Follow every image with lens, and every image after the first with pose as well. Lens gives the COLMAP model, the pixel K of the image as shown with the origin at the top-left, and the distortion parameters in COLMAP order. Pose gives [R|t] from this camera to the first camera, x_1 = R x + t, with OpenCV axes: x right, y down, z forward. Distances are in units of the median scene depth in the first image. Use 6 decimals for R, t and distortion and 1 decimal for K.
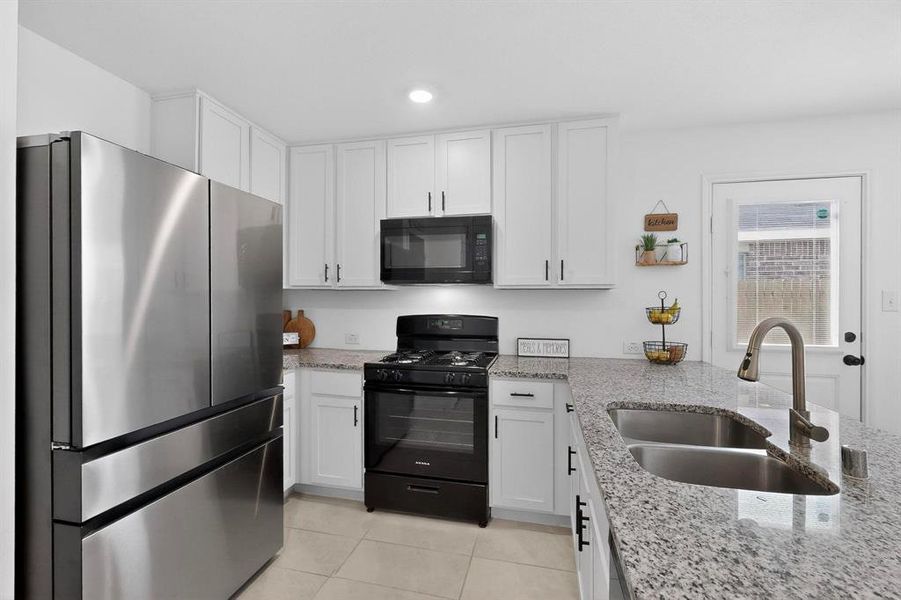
lens RADIAL K [[394.5, 0, 450.5], [0, 394.5, 300.0], [0, 0, 1]] dist [-0.002389, -0.000404]
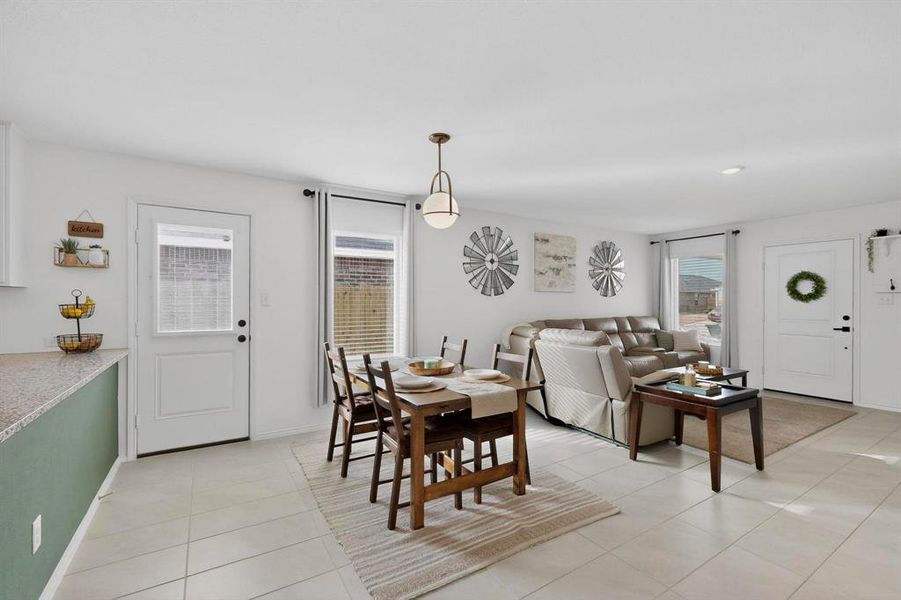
lens RADIAL K [[393.0, 0, 449.5], [0, 393.0, 302.0], [0, 0, 1]] dist [-0.000333, -0.000024]
pose [[0.705687, -0.001904, 0.708521, 0.483830], [0.002065, 0.999998, 0.000631, 0.014772], [-0.708521, 0.001018, 0.705689, -0.565925]]
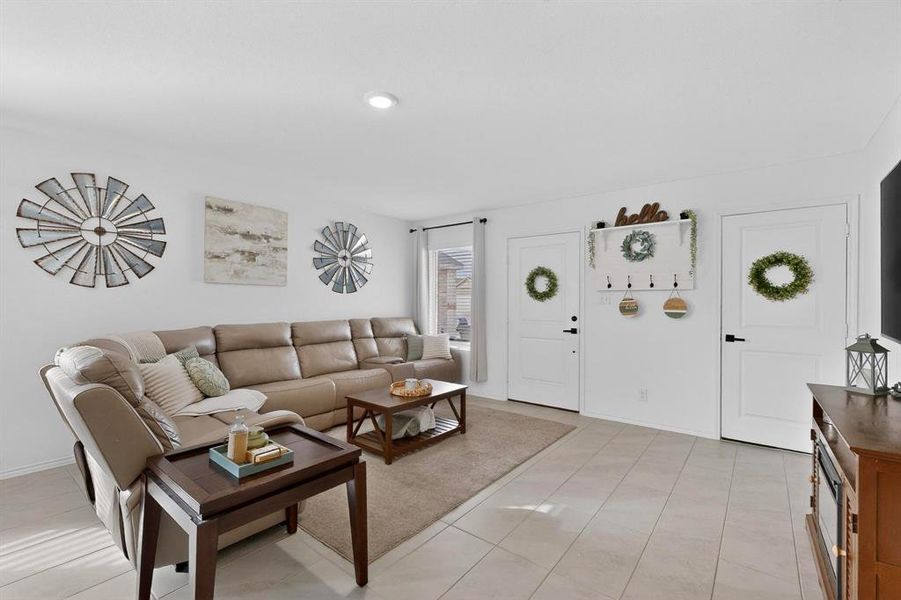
lens RADIAL K [[394.5, 0, 450.5], [0, 394.5, 300.0], [0, 0, 1]] dist [-0.002389, -0.000404]
pose [[0.419064, 0.002436, 0.907953, 1.388701], [-0.005363, 0.999986, -0.000207, 0.017431], [-0.907941, -0.004782, 0.419071, -0.817492]]
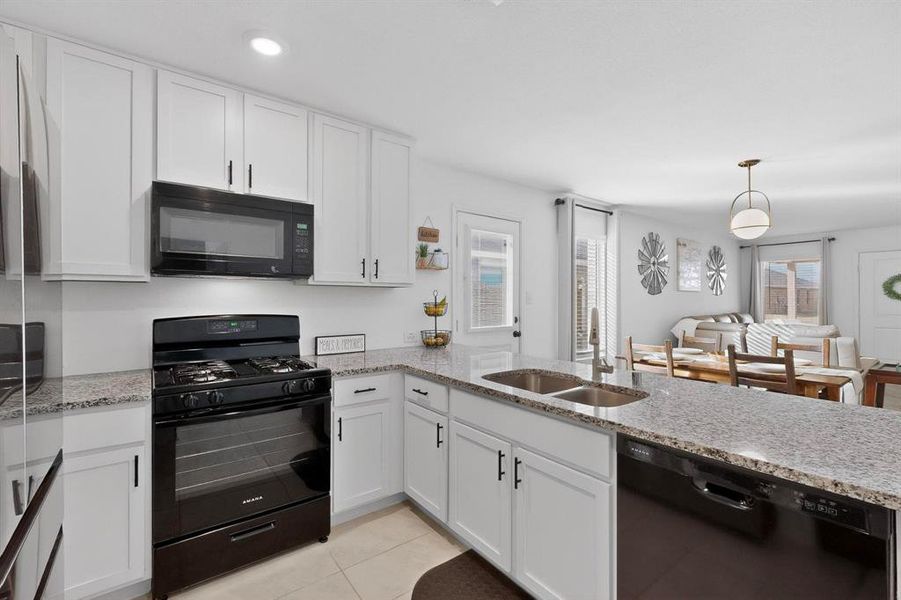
lens RADIAL K [[389.9, 0, 447.2], [0, 389.9, 298.0], [0, 0, 1]] dist [0.001256, 0.000061]
pose [[0.640141, -0.000931, 0.768257, -0.388400], [0.000331, 1.000000, 0.000936, 0.002238], [-0.768257, -0.000345, 0.640141, 0.169714]]
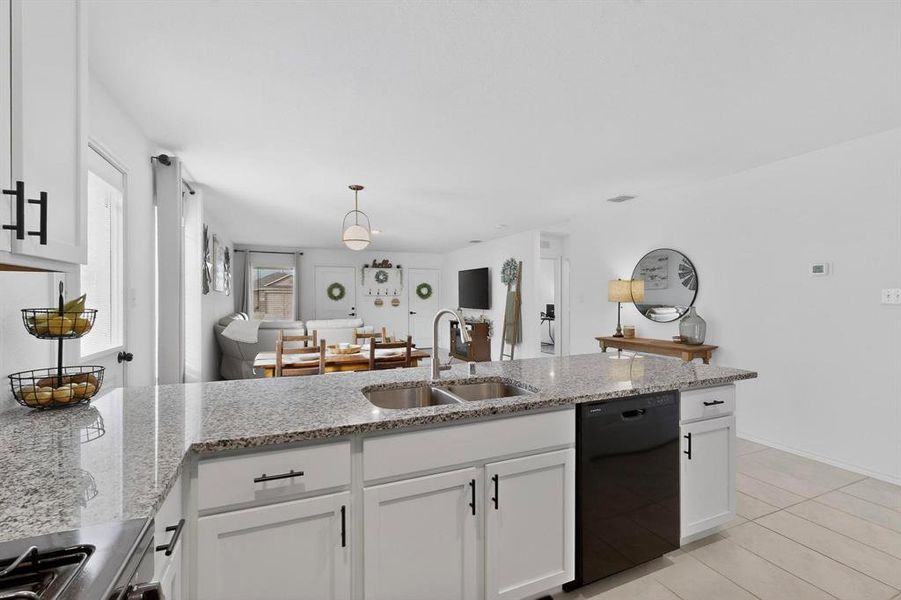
lens RADIAL K [[393.0, 0, 449.5], [0, 393.0, 302.0], [0, 0, 1]] dist [-0.000333, -0.000024]
pose [[-0.598124, -0.006838, 0.801374, -0.250233], [0.000943, 0.999957, 0.009236, 0.003691], [-0.801403, 0.006280, -0.598092, 0.872571]]
